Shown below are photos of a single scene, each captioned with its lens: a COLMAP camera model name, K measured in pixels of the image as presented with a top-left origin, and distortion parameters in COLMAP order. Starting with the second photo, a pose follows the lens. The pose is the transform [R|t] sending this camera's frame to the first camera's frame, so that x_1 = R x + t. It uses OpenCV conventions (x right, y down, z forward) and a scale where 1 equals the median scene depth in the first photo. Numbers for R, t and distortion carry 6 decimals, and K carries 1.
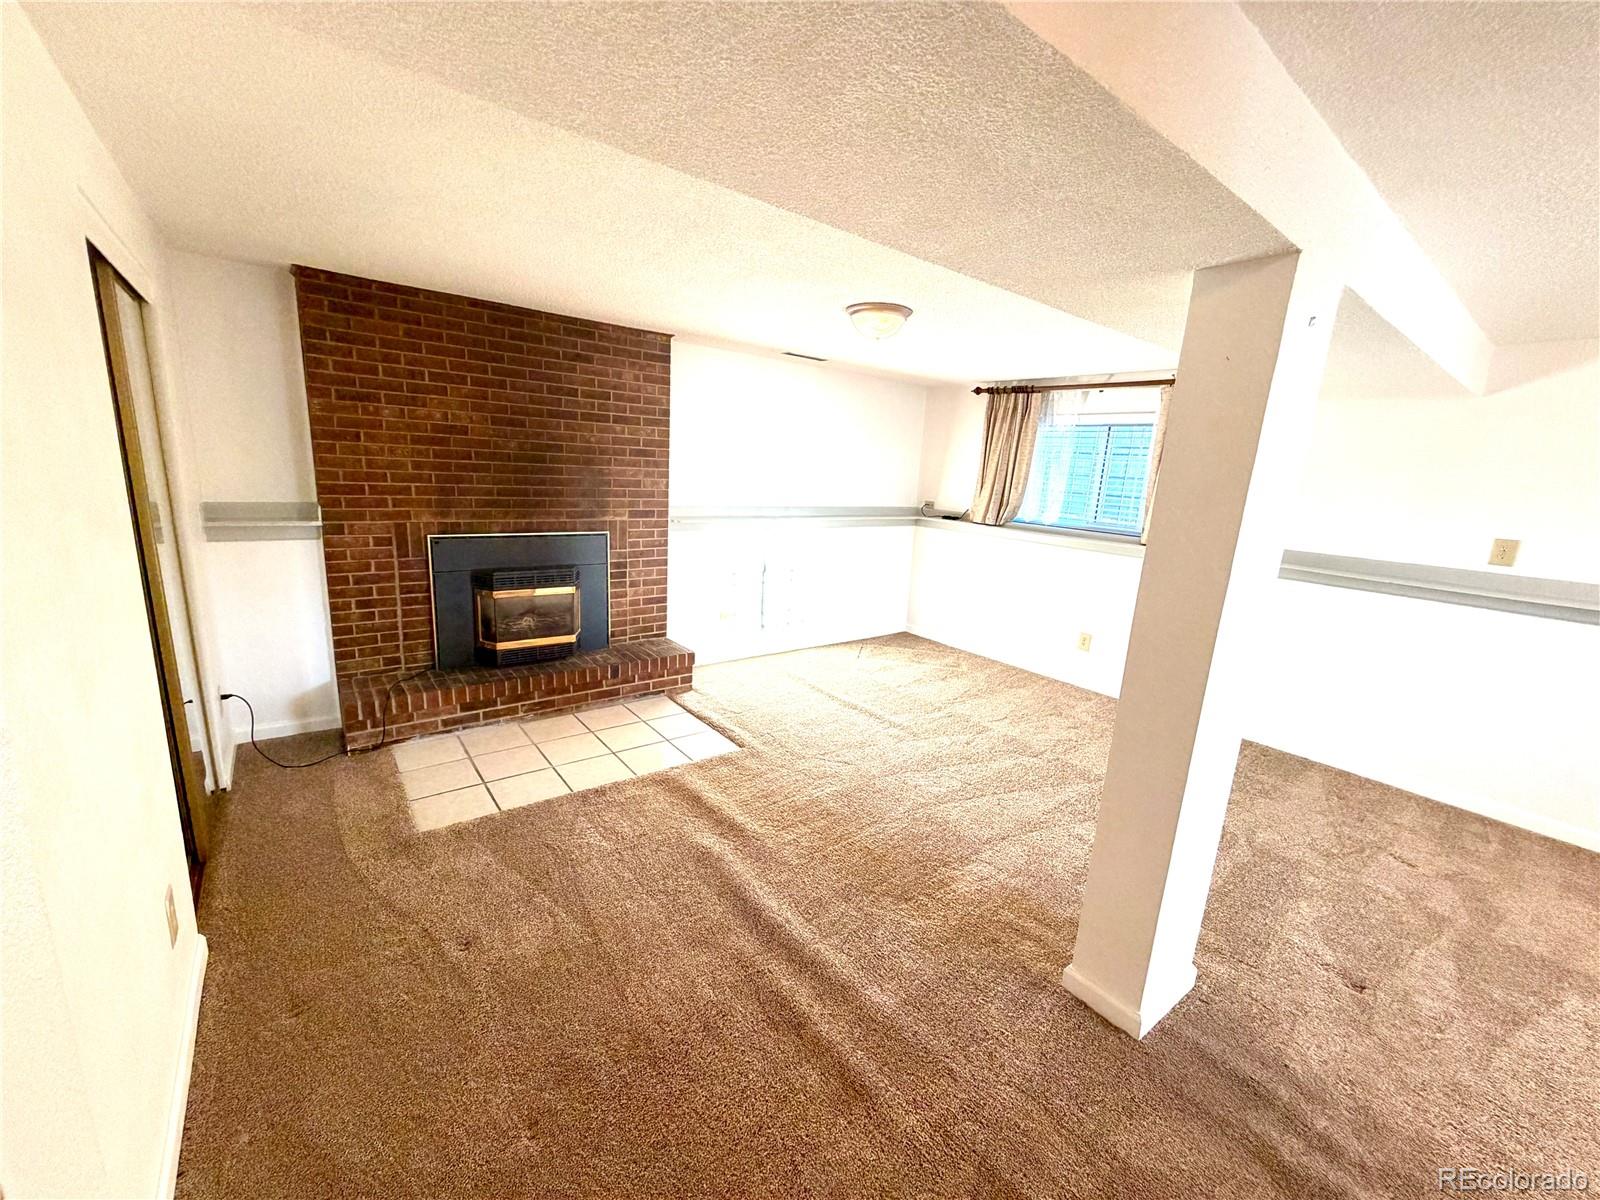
lens RADIAL K [[639.6, 0, 798.6], [0, 639.6, 602.7], [0, 0, 1]] dist [0.001600, 0.000013]
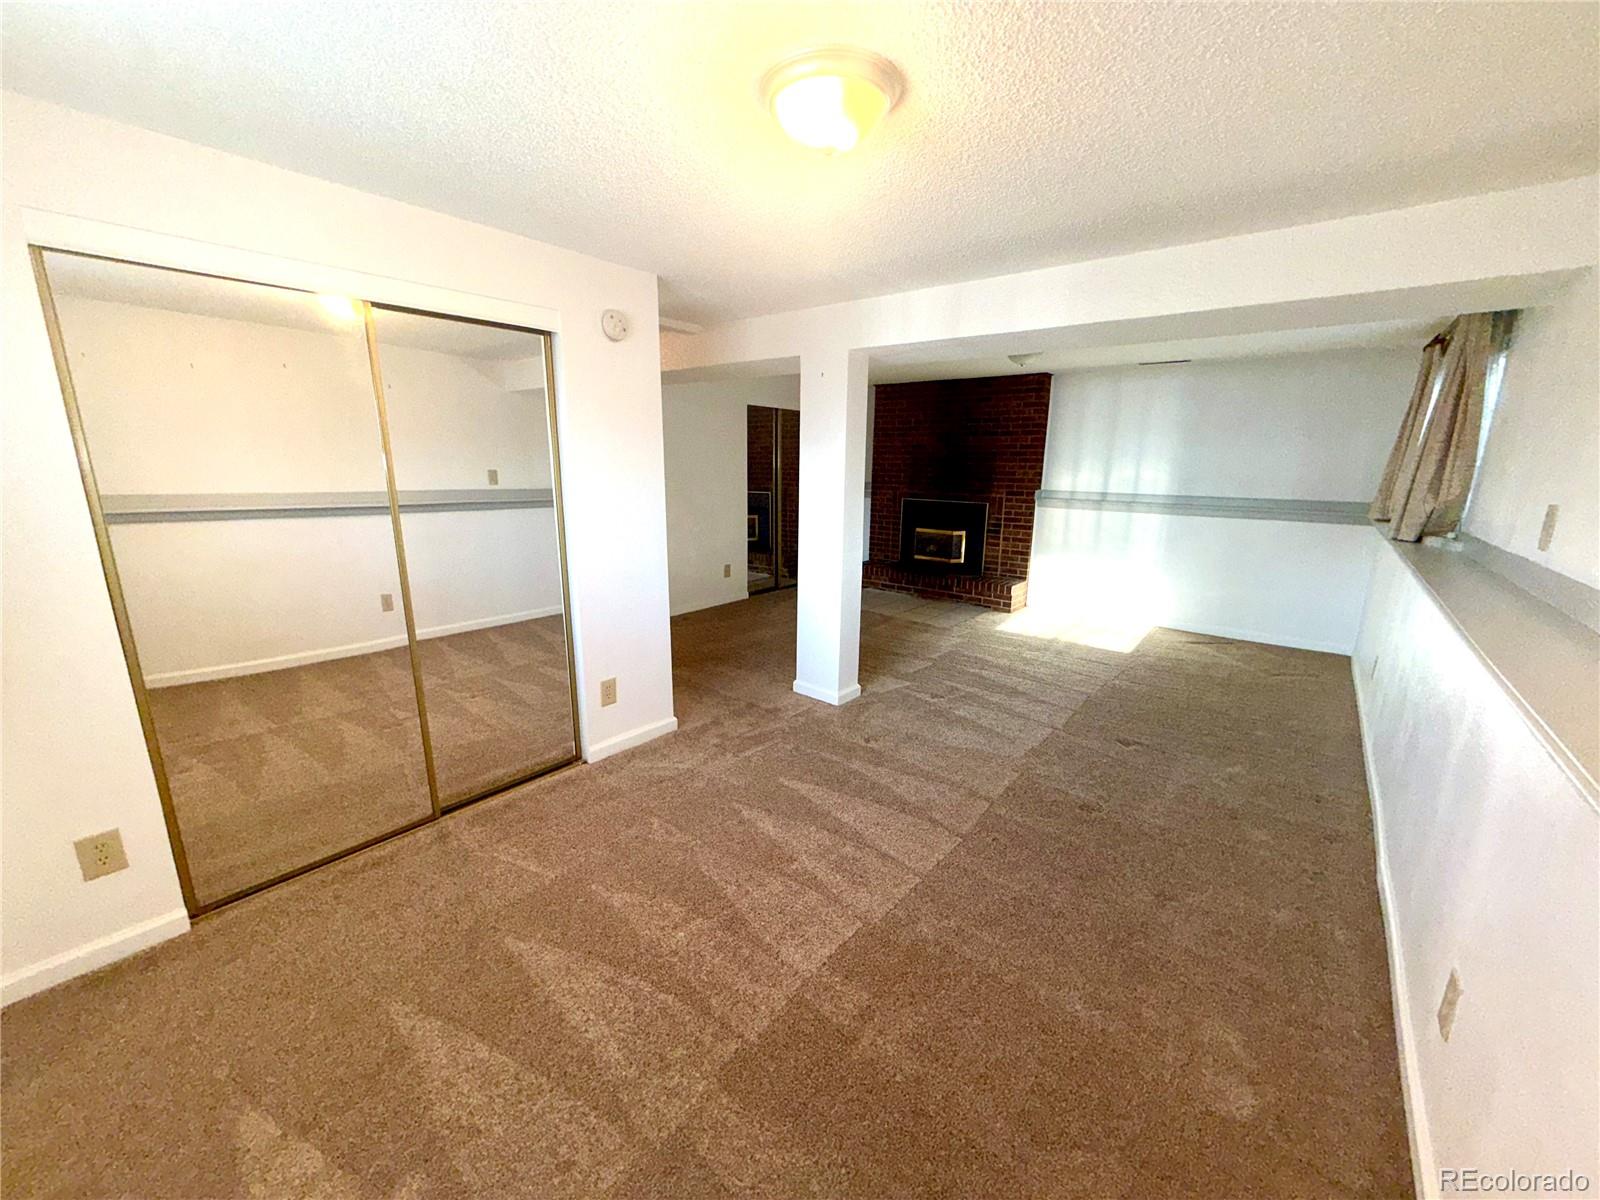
lens RADIAL K [[639.6, 0, 800.1], [0, 639.6, 604.3], [0, 0, 1]] dist [0.001600, 0.000013]
pose [[0.226239, 0.166531, -0.959731, 1.165863], [-0.205571, 0.971249, 0.120069, 0.041097], [0.952133, 0.170128, 0.253968, 0.171412]]
